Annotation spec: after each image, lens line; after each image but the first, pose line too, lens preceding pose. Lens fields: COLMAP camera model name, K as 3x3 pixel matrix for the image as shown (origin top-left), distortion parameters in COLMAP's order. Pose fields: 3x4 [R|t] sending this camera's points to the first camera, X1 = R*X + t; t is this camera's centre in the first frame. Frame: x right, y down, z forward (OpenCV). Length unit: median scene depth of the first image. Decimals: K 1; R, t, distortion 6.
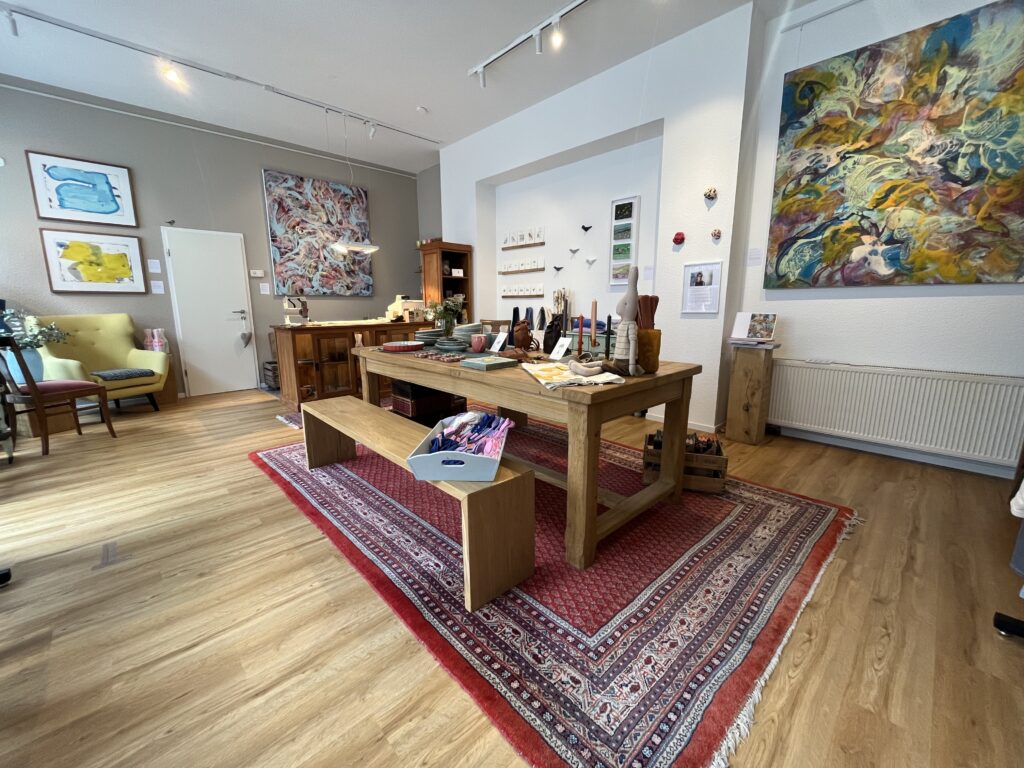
lens RADIAL K [[413.1, 0, 512.3], [0, 413.1, 382.2], [0, 0, 1]] dist [0.000378, -0.001069]
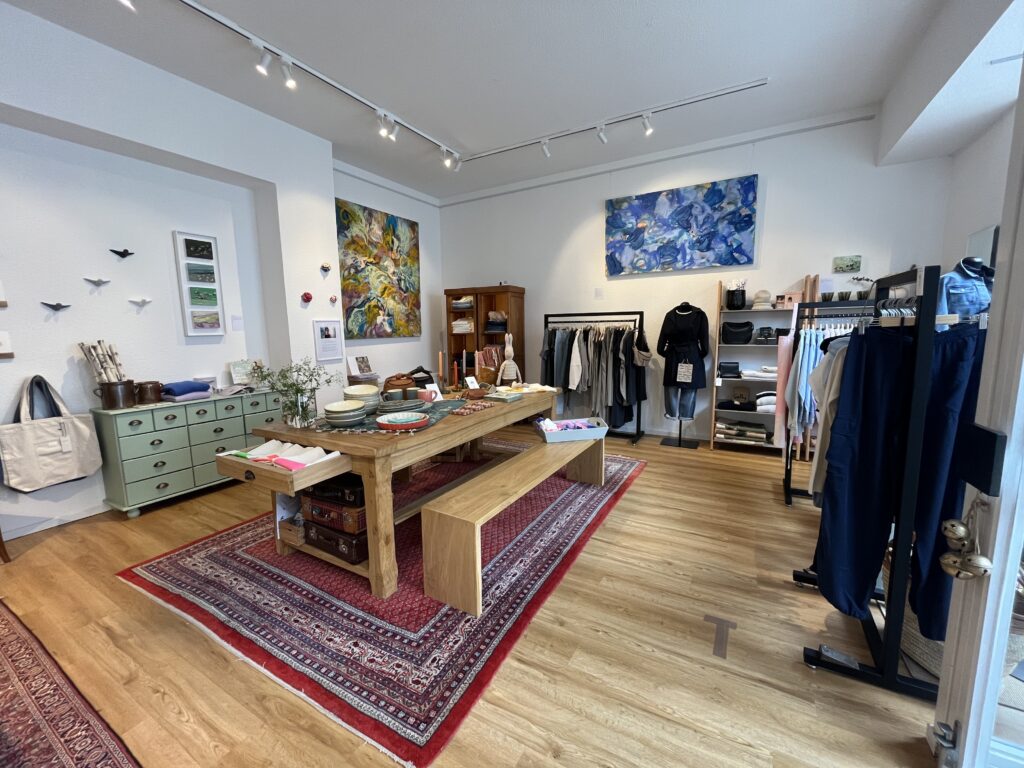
lens RADIAL K [[413.1, 0, 518.1], [0, 413.1, 381.9], [0, 0, 1]] dist [0.000378, -0.001069]
pose [[-0.302629, -0.114443, 0.946213, -0.684849], [0.198458, 0.963439, 0.180000, -0.165541], [-0.932218, 0.242256, -0.268852, 0.637076]]
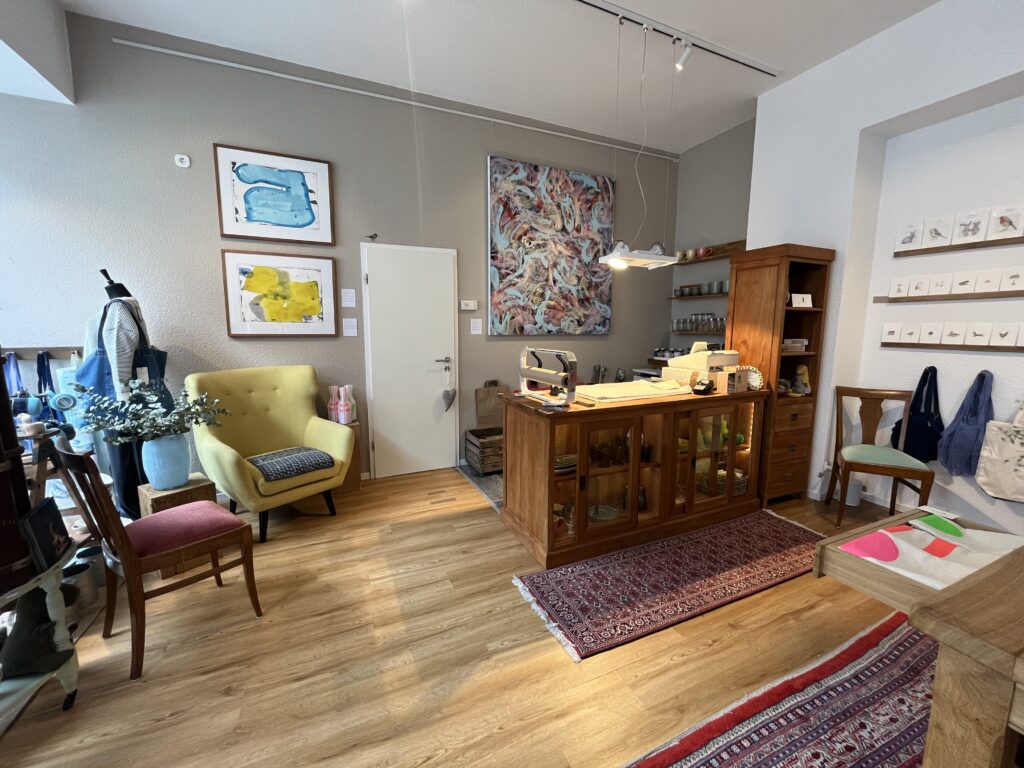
lens RADIAL K [[413.1, 0, 514.1], [0, 413.1, 382.9], [0, 0, 1]] dist [0.000378, -0.001069]
pose [[0.944710, 0.052091, -0.323743, -0.376118], [-0.067346, 0.997077, -0.036090, -0.135036], [0.320917, 0.055897, 0.945456, 0.446637]]
